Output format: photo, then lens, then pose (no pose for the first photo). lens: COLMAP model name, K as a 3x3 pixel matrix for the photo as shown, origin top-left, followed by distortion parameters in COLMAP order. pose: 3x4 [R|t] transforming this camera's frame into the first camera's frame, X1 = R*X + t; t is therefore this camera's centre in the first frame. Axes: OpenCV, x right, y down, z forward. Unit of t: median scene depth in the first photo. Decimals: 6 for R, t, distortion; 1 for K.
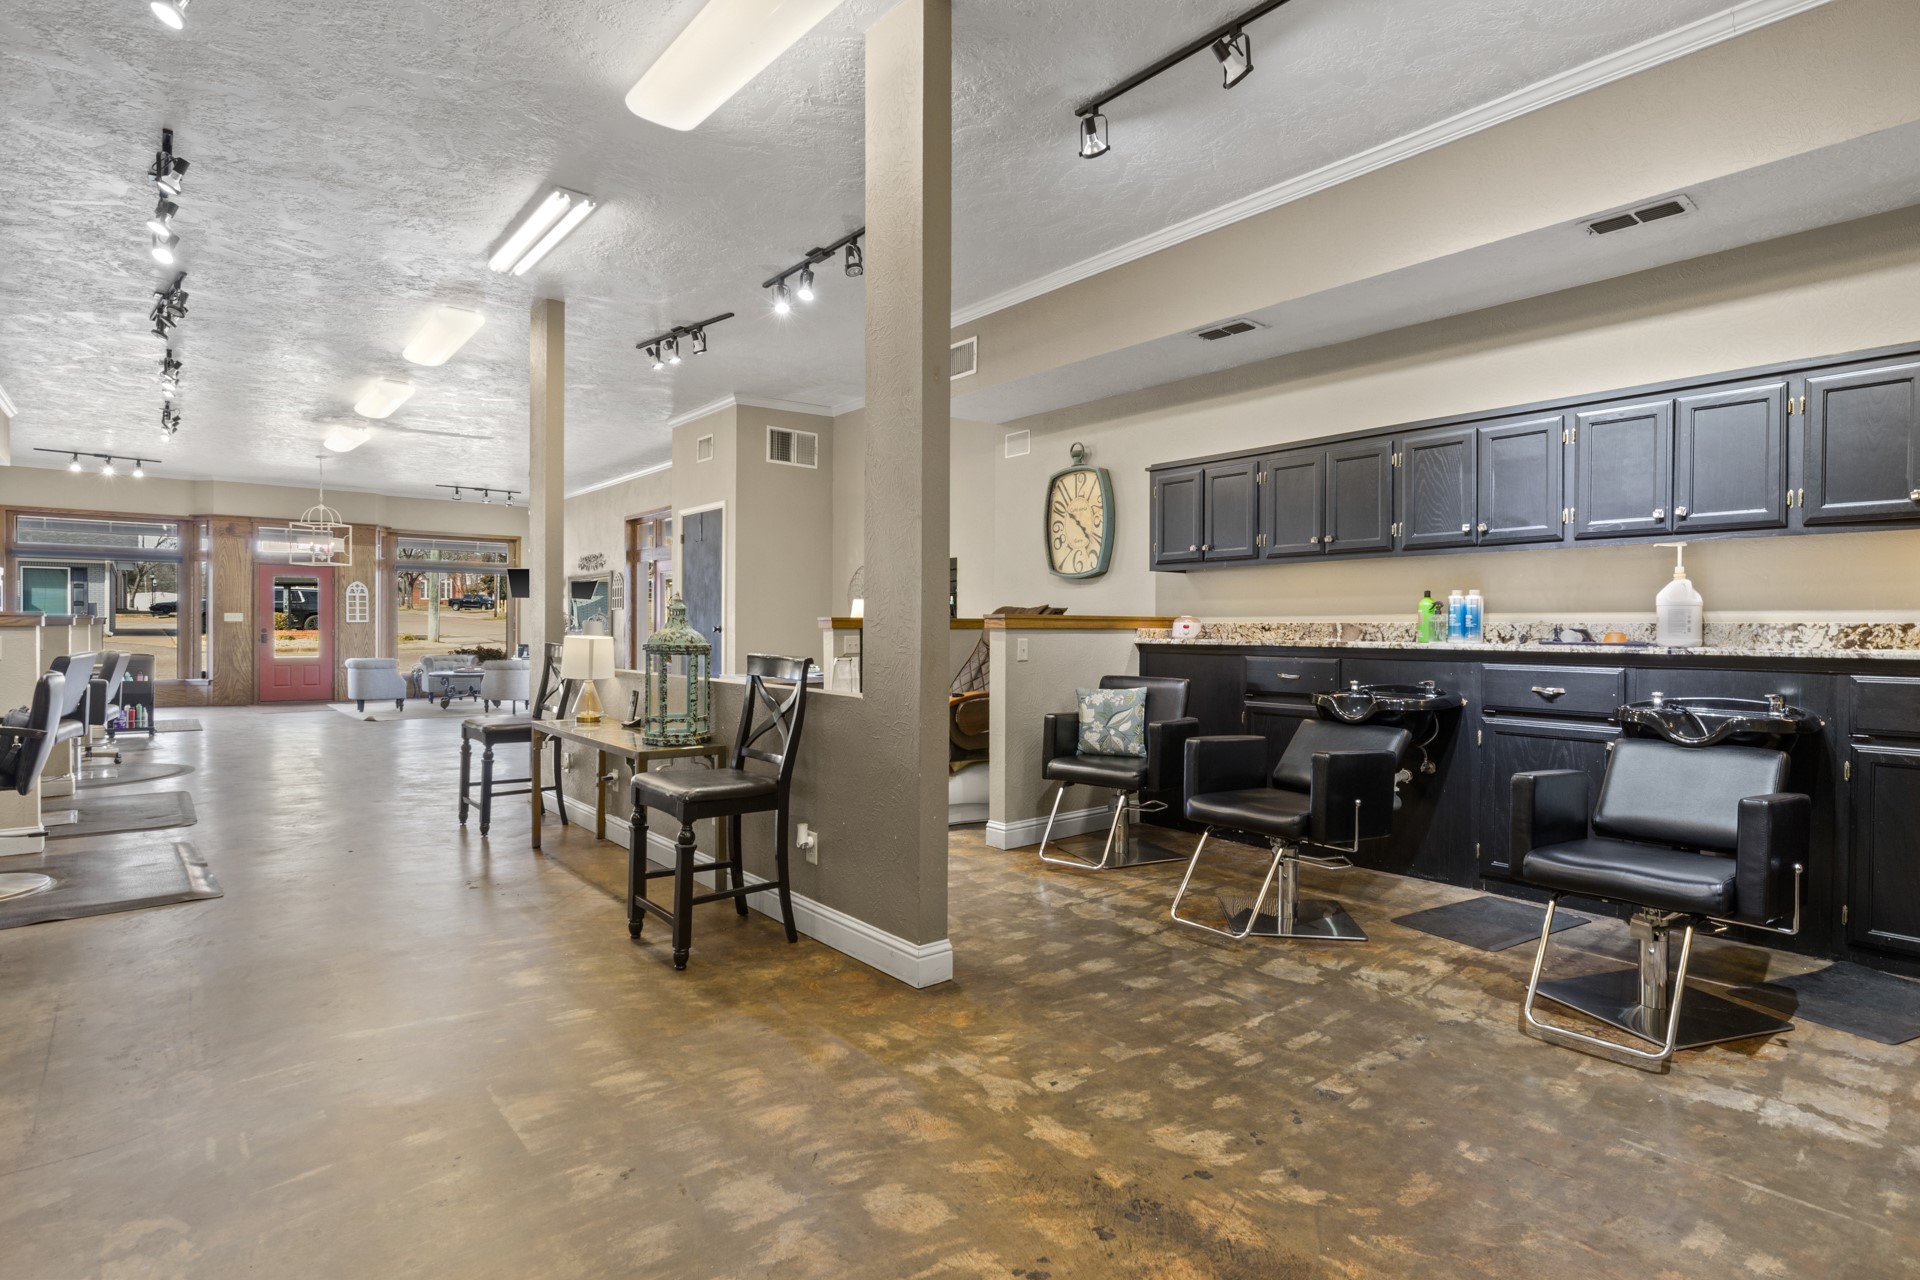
lens RADIAL K [[959.9, 0, 953.8], [0, 959.9, 639.5], [0, 0, 1]] dist [-0.005168, -0.003297]
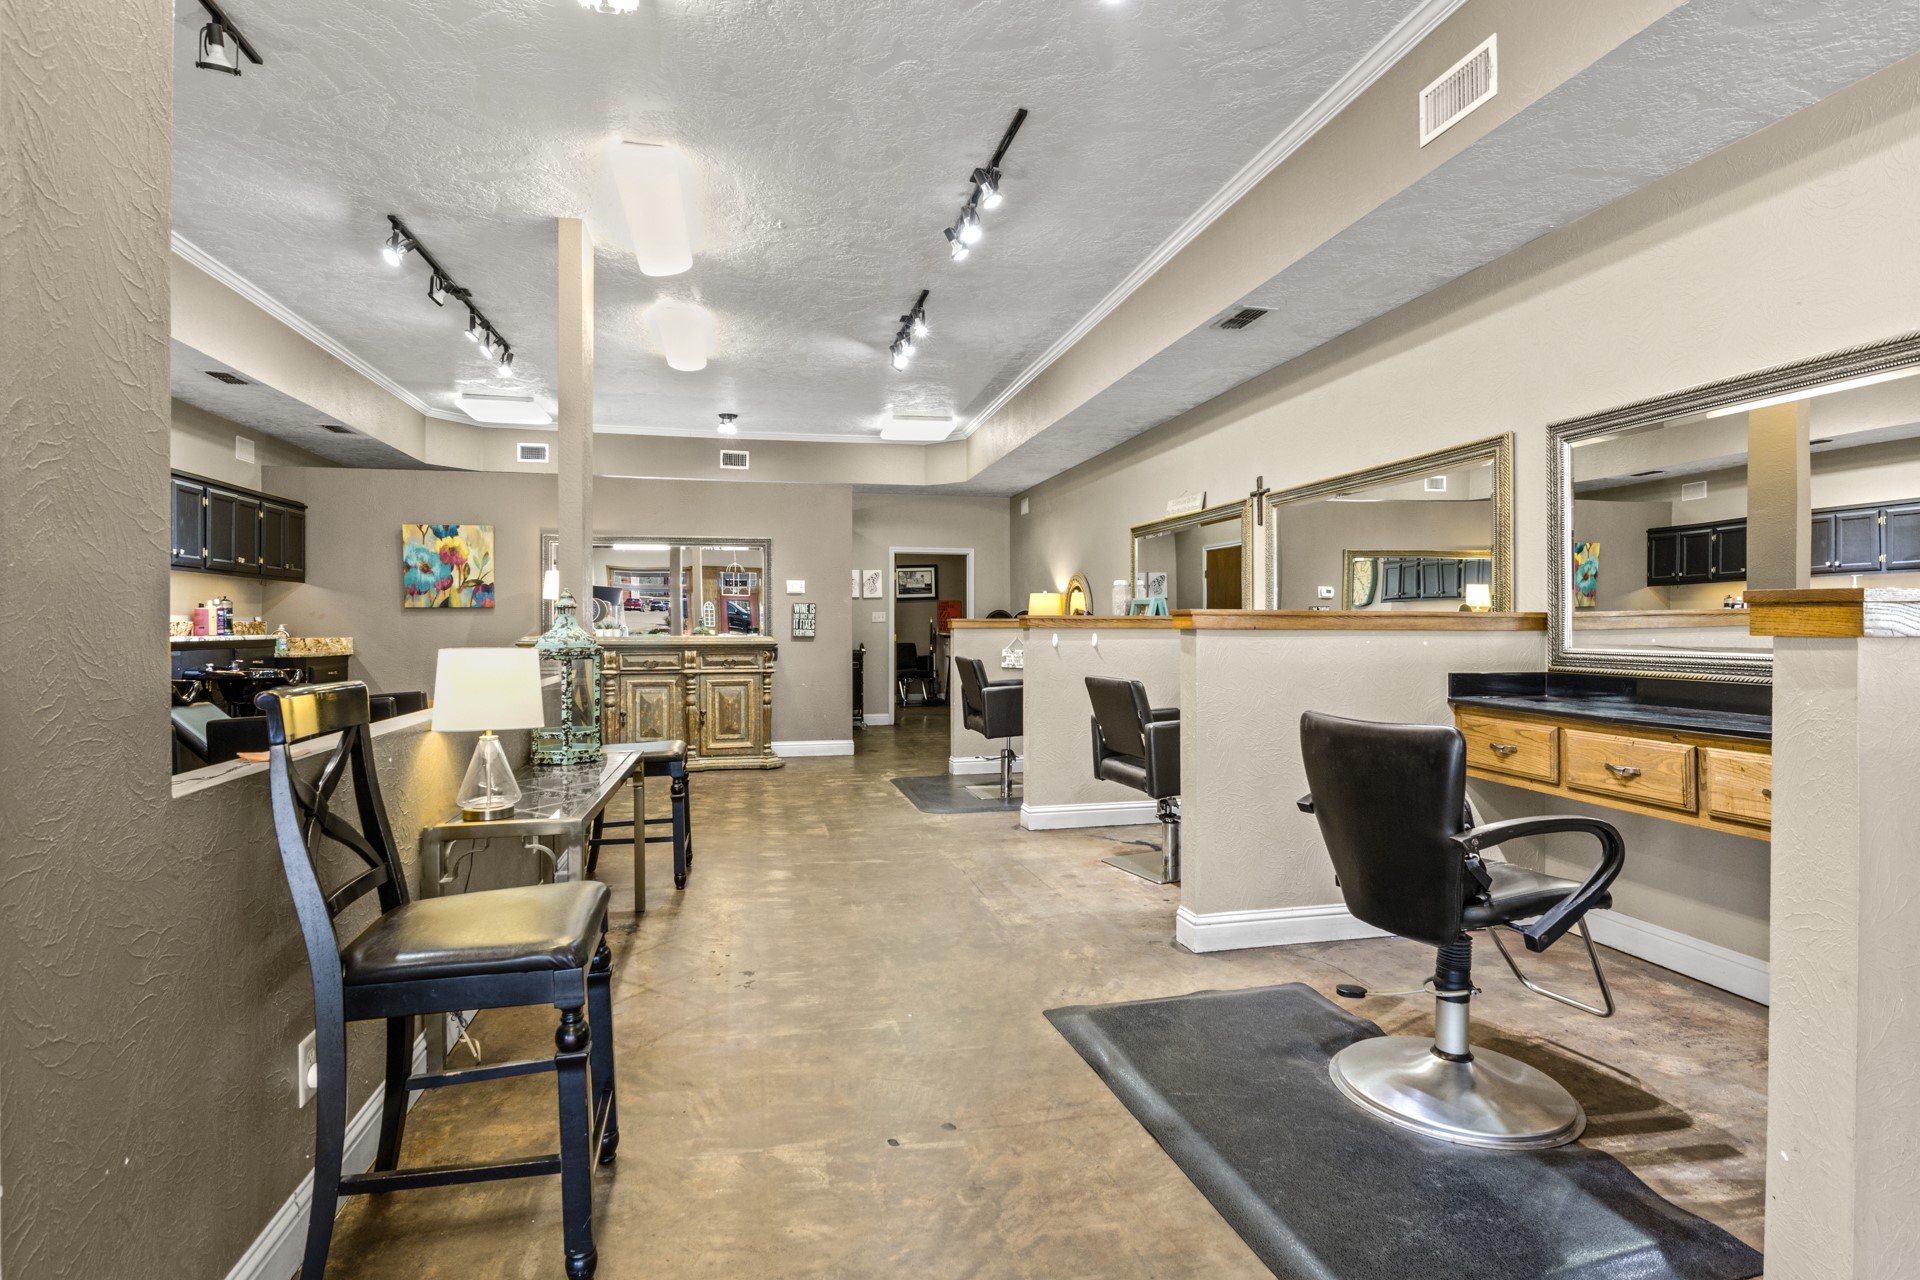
lens RADIAL K [[959.9, 0, 951.1], [0, 959.9, 618.0], [0, 0, 1]] dist [-0.005168, -0.003297]
pose [[-0.889825, -0.001449, 0.456299, -0.915540], [0.001846, 0.999975, 0.006775, -0.026696], [-0.456298, 0.006871, -0.889801, 1.500490]]
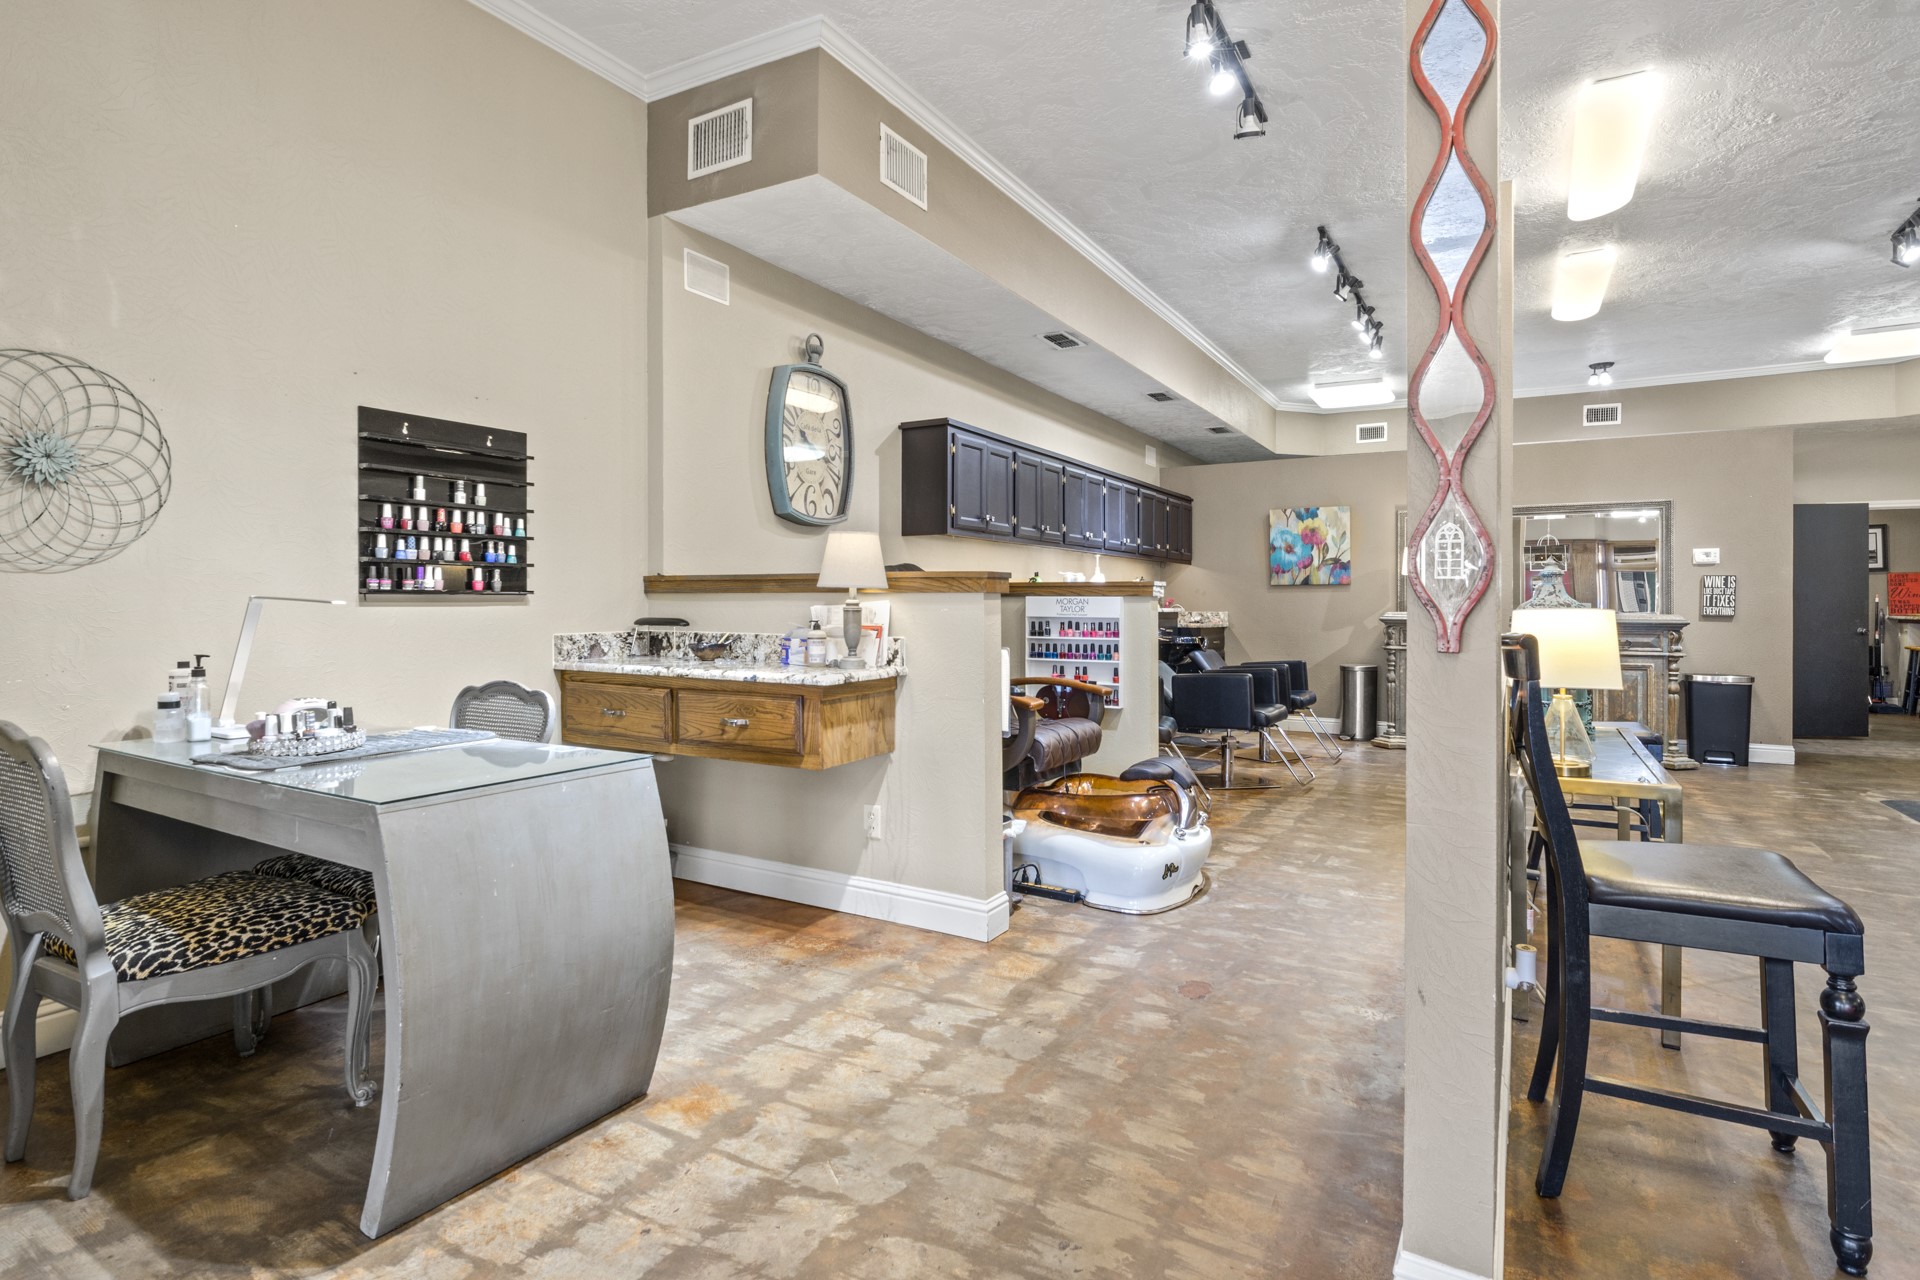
lens RADIAL K [[959.9, 0, 949.1], [0, 959.9, 607.8], [0, 0, 1]] dist [-0.005168, -0.003297]
pose [[-0.341454, -0.008638, 0.939859, -0.832338], [0.005521, 0.999922, 0.011196, -0.014711], [-0.939882, 0.009012, -0.341380, 1.671026]]
